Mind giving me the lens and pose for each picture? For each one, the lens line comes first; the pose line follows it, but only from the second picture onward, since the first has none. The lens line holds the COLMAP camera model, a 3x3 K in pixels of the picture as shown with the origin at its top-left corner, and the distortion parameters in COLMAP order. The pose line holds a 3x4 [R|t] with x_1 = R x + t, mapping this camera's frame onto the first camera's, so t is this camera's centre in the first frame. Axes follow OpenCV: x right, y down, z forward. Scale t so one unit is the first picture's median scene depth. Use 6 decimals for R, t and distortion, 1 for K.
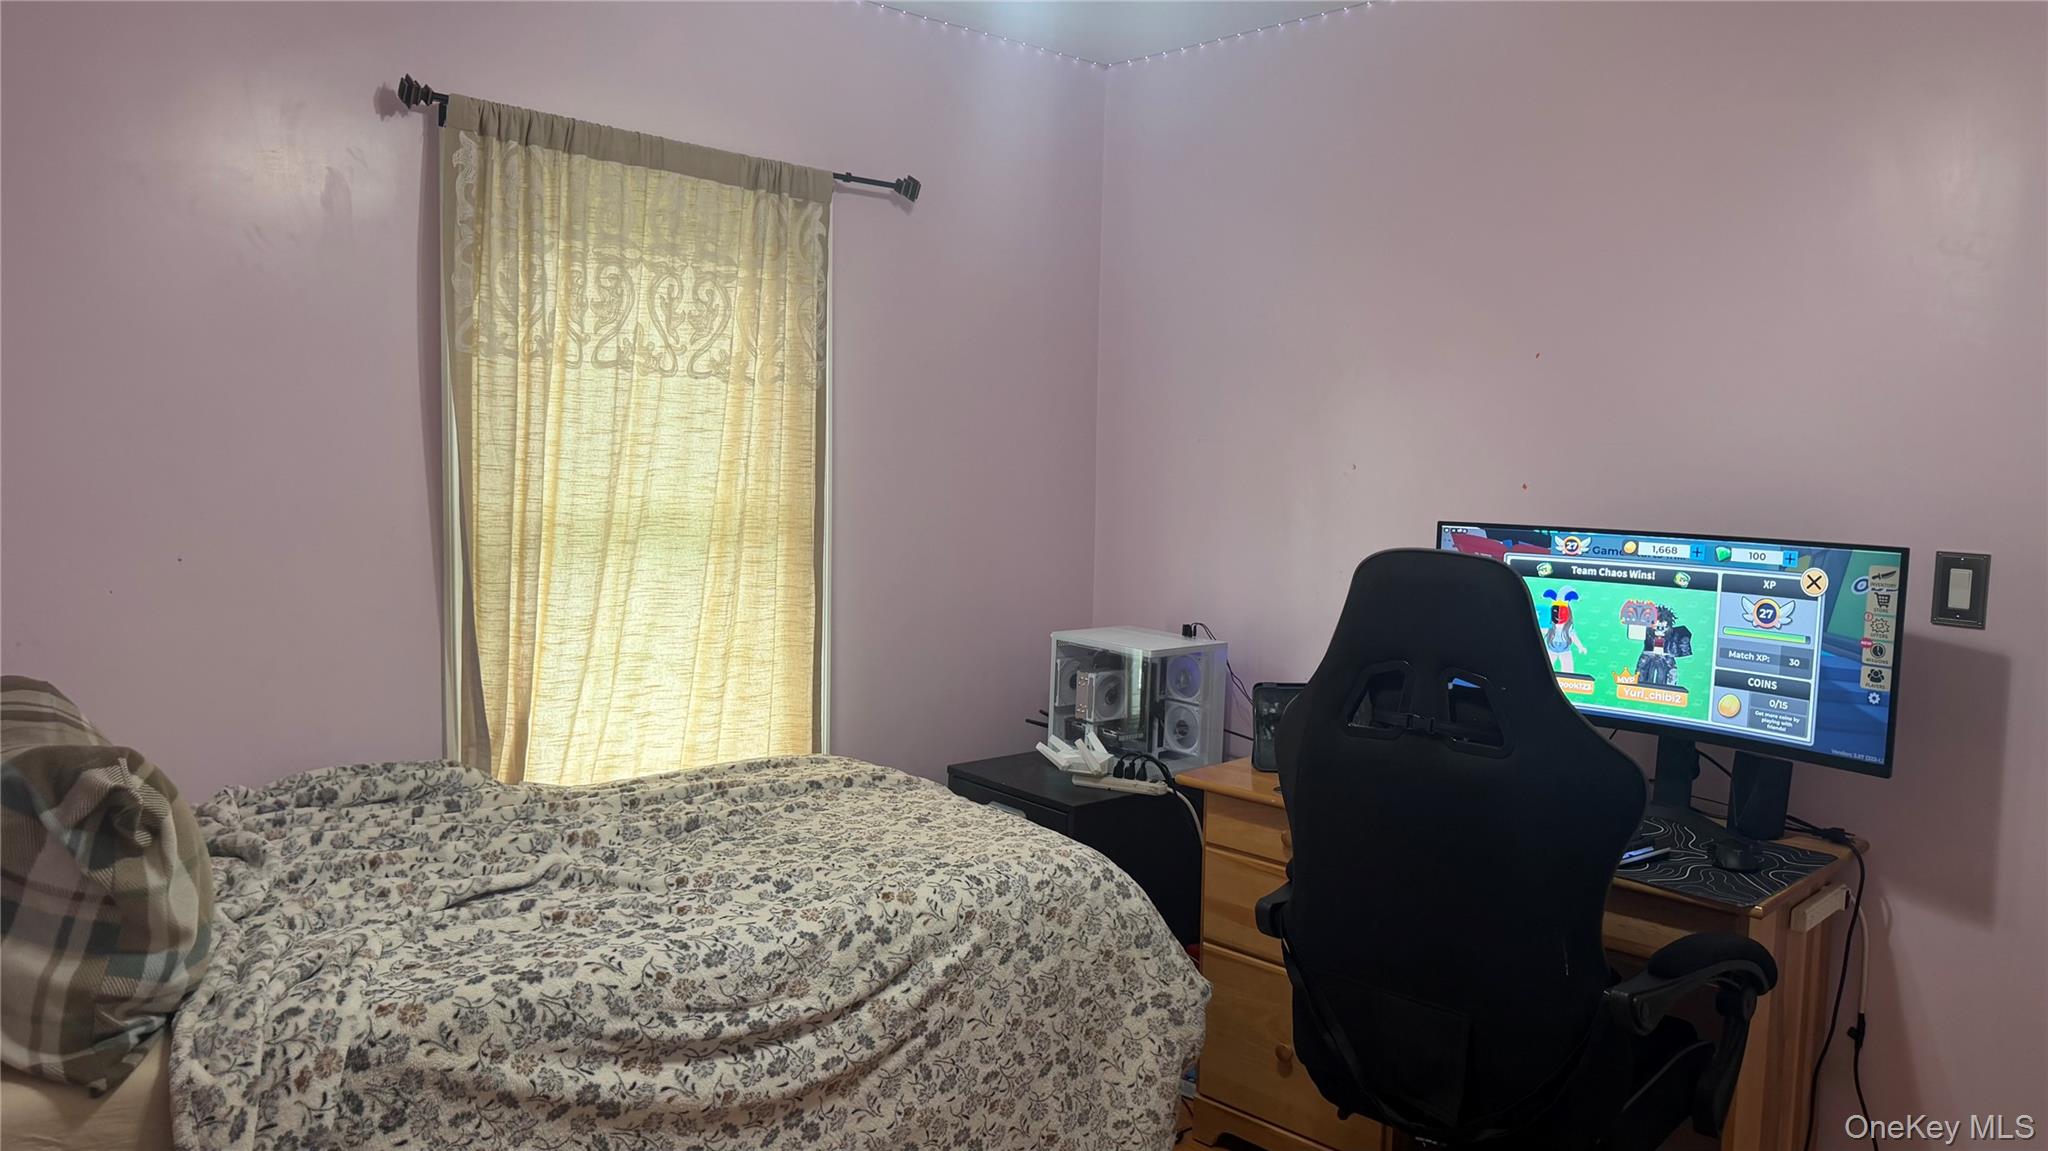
lens RADIAL K [[1439.9, 0, 1015.8], [0, 1439.9, 580.5], [0, 0, 1]] dist [0.110108, -0.133312]
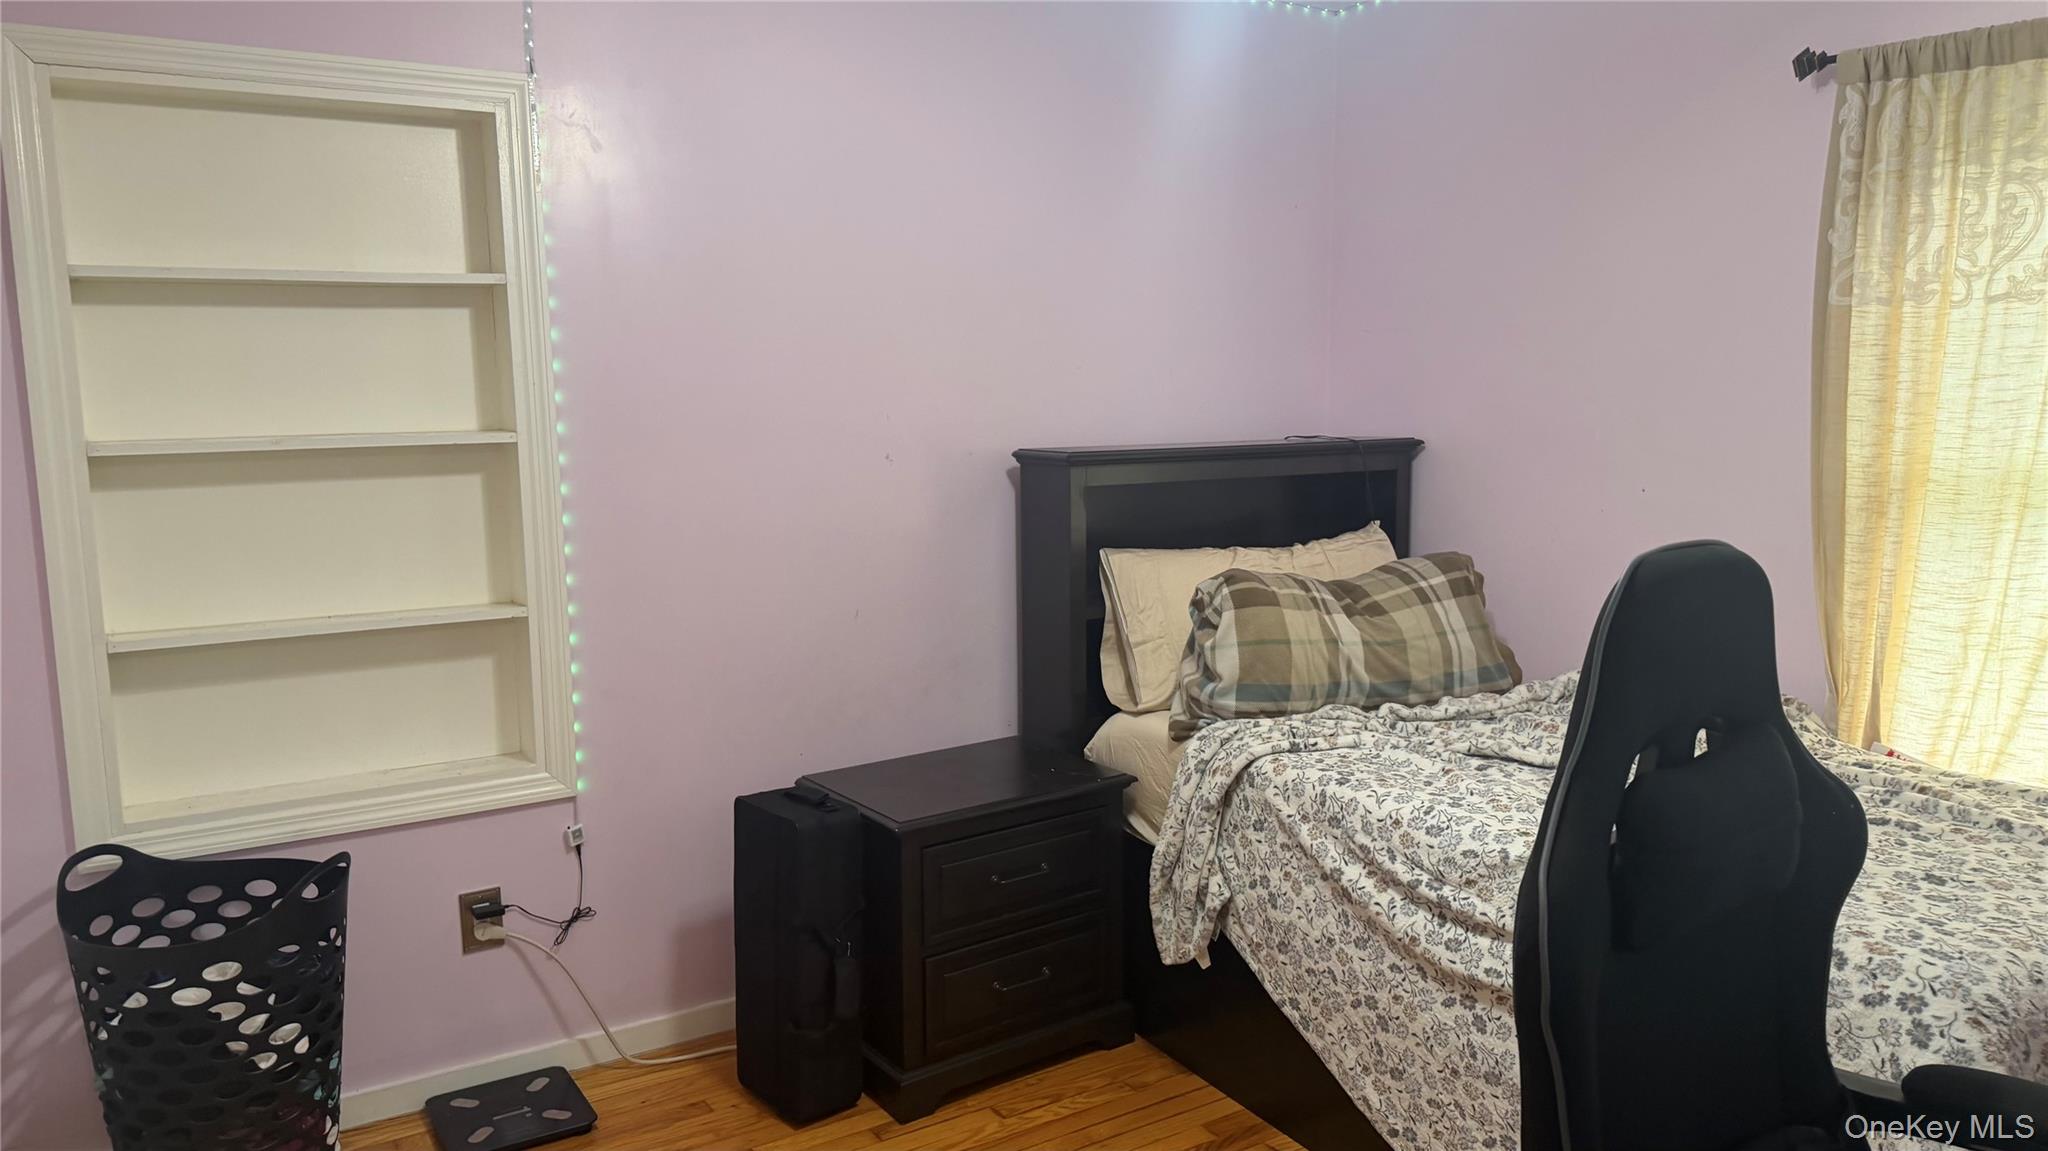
lens RADIAL K [[1439.9, 0, 1015.8], [0, 1439.9, 580.5], [0, 0, 1]] dist [0.110108, -0.133312]
pose [[-0.133611, 0.114811, -0.984361, 0.993883], [-0.081361, 0.988643, 0.126354, -0.066385], [0.987688, 0.096971, -0.122753, 0.789429]]
